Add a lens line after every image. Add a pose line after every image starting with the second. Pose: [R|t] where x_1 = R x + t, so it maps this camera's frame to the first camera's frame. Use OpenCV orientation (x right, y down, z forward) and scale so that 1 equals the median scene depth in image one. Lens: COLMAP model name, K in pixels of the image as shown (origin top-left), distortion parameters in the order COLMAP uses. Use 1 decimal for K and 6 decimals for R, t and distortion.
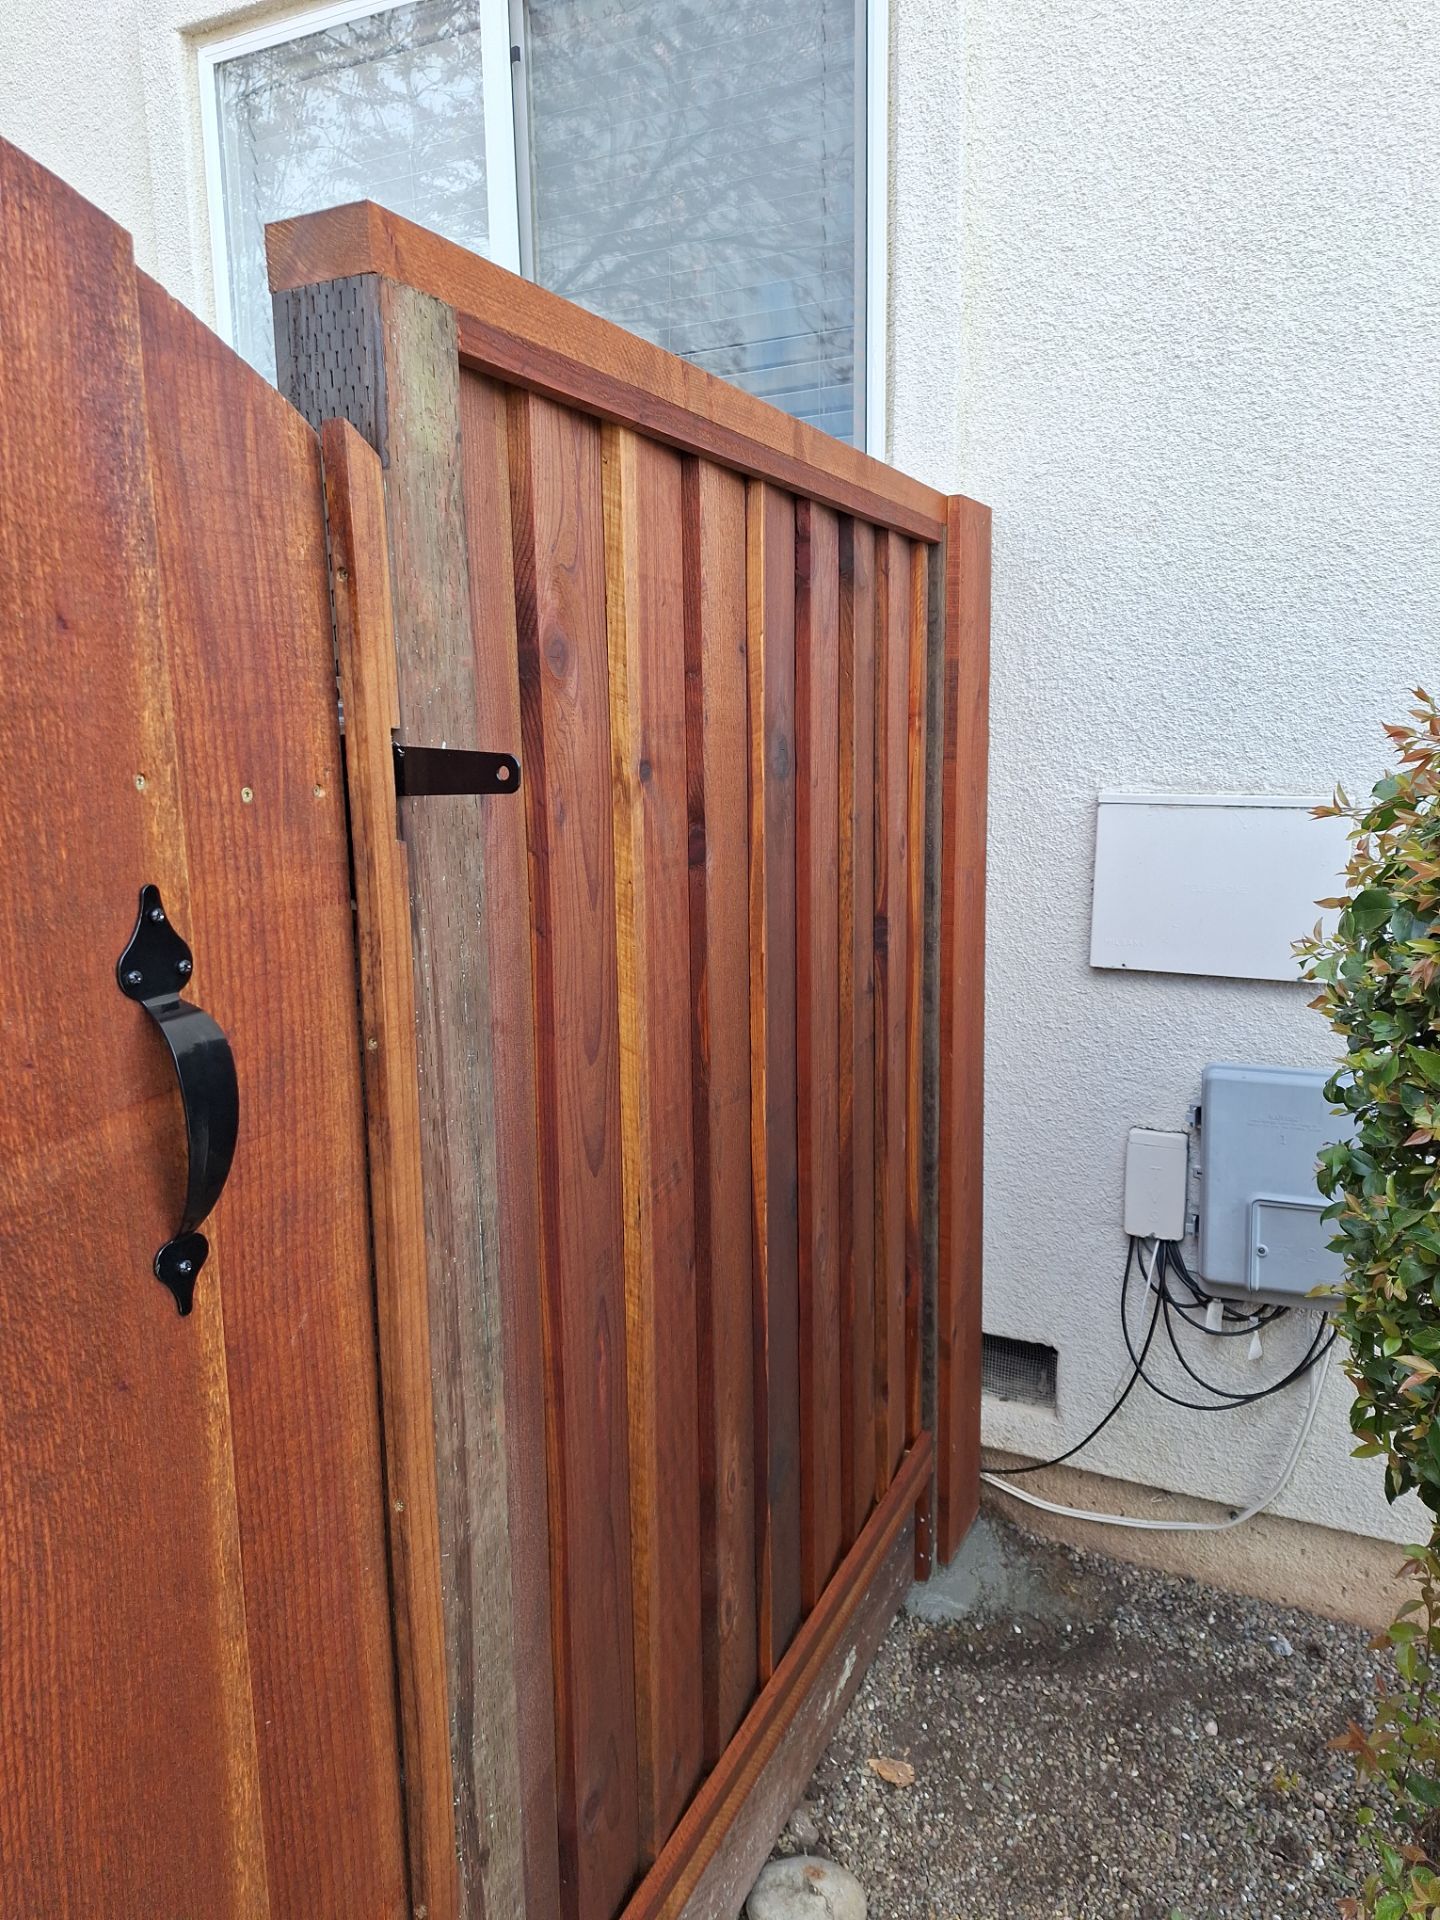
lens RADIAL K [[1325.5, 0, 721.7], [0, 1325.5, 950.4], [0, 0, 1]] dist [0.048493, -0.046636]
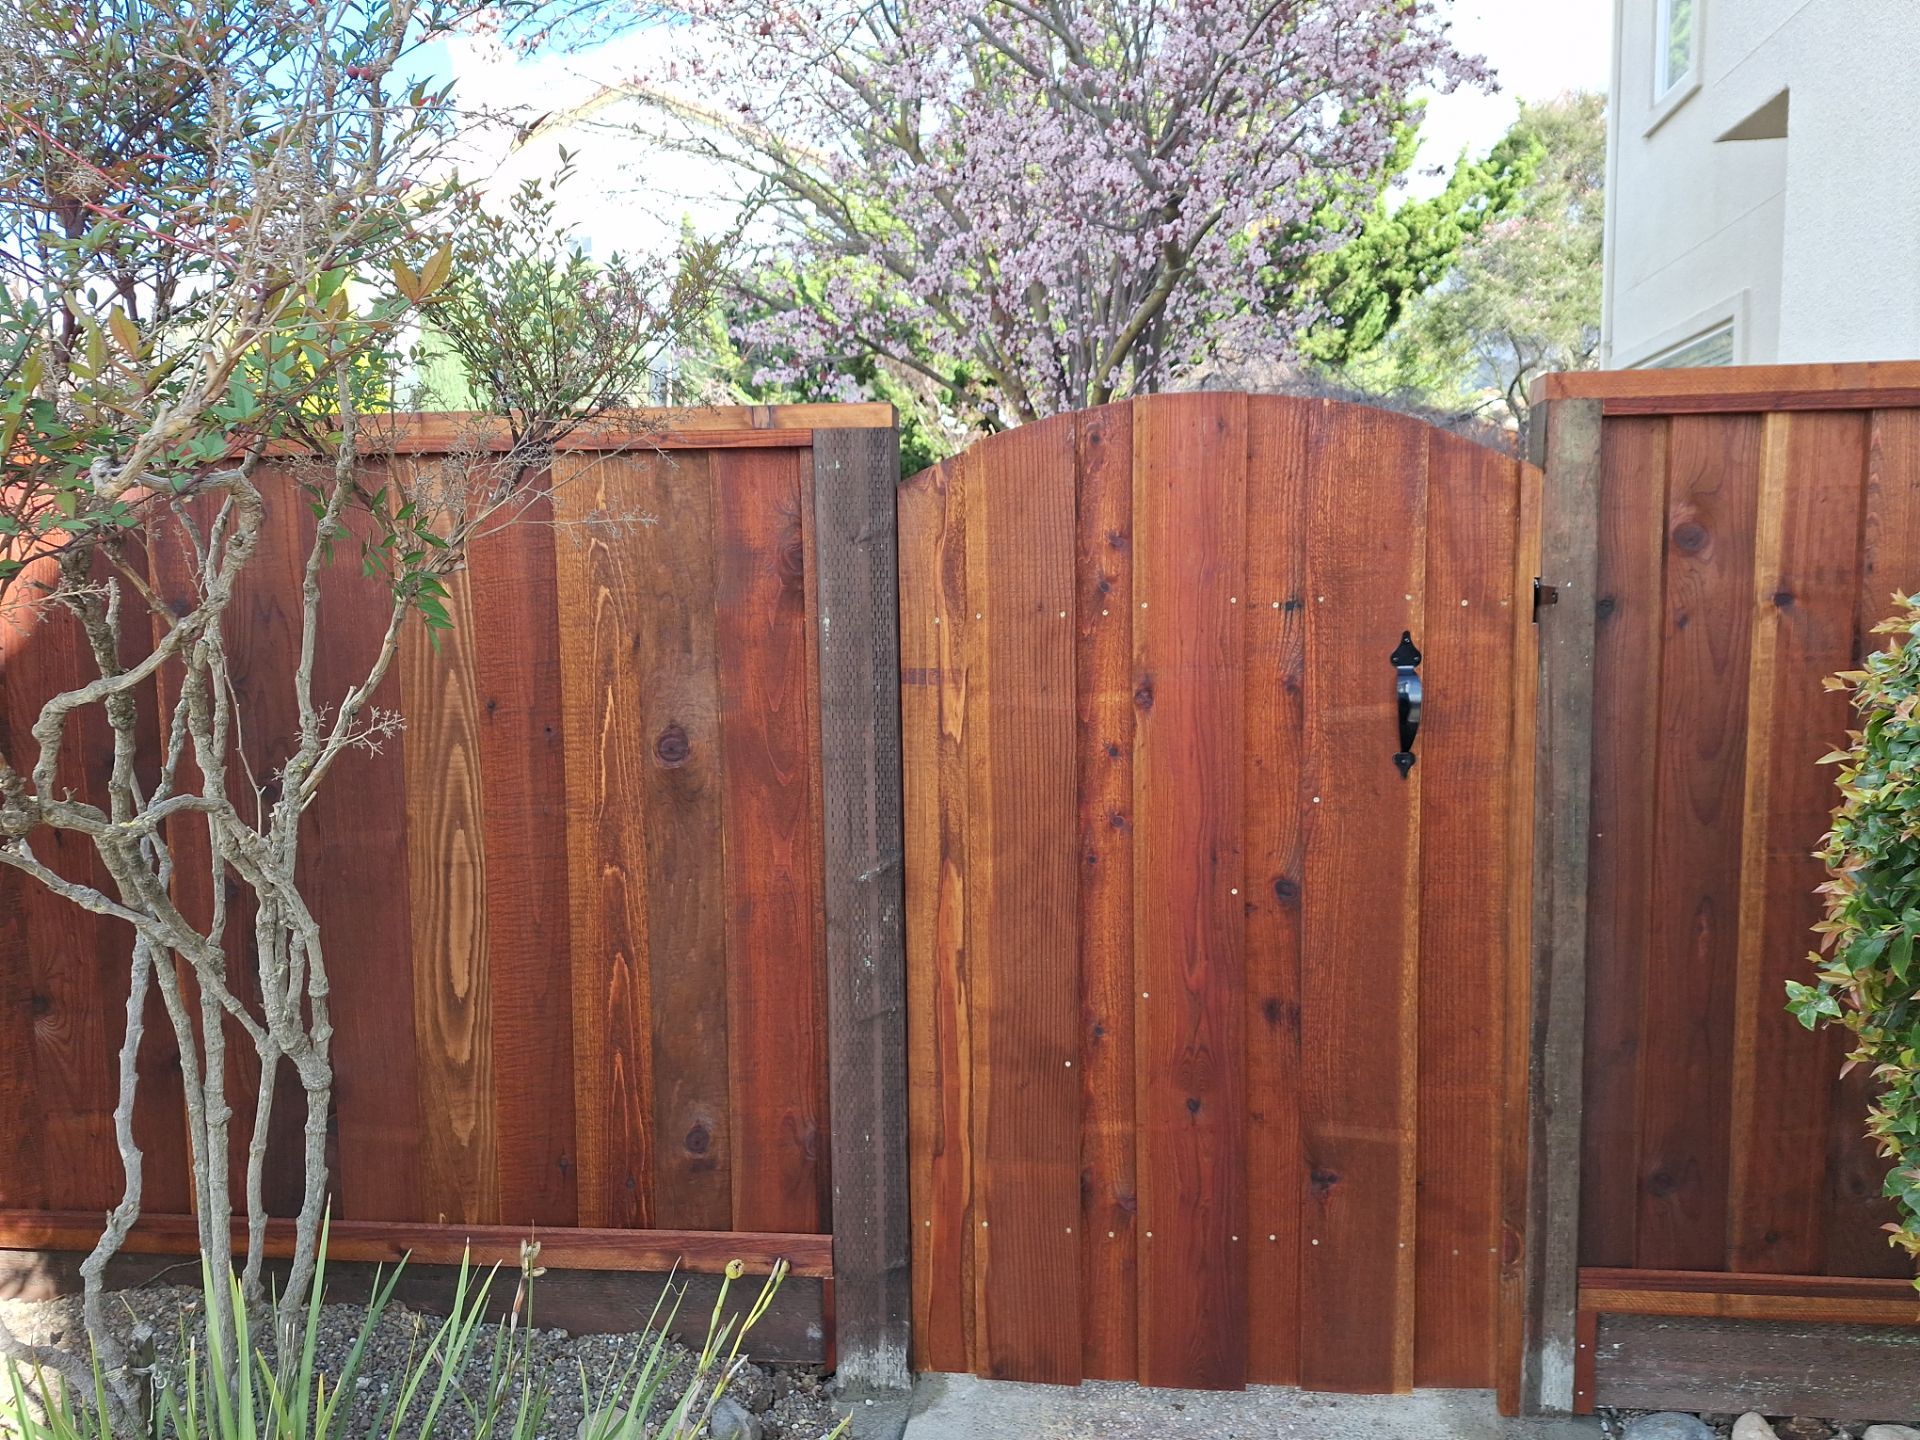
lens RADIAL K [[1325.5, 0, 965.3], [0, 1325.5, 730.4], [0, 0, 1]] dist [0.048493, -0.046636]
pose [[0.337752, 0.087964, -0.937116, 1.691005], [-0.149413, 0.988010, 0.038890, 0.168229], [0.929300, 0.126882, 0.346846, -0.771214]]
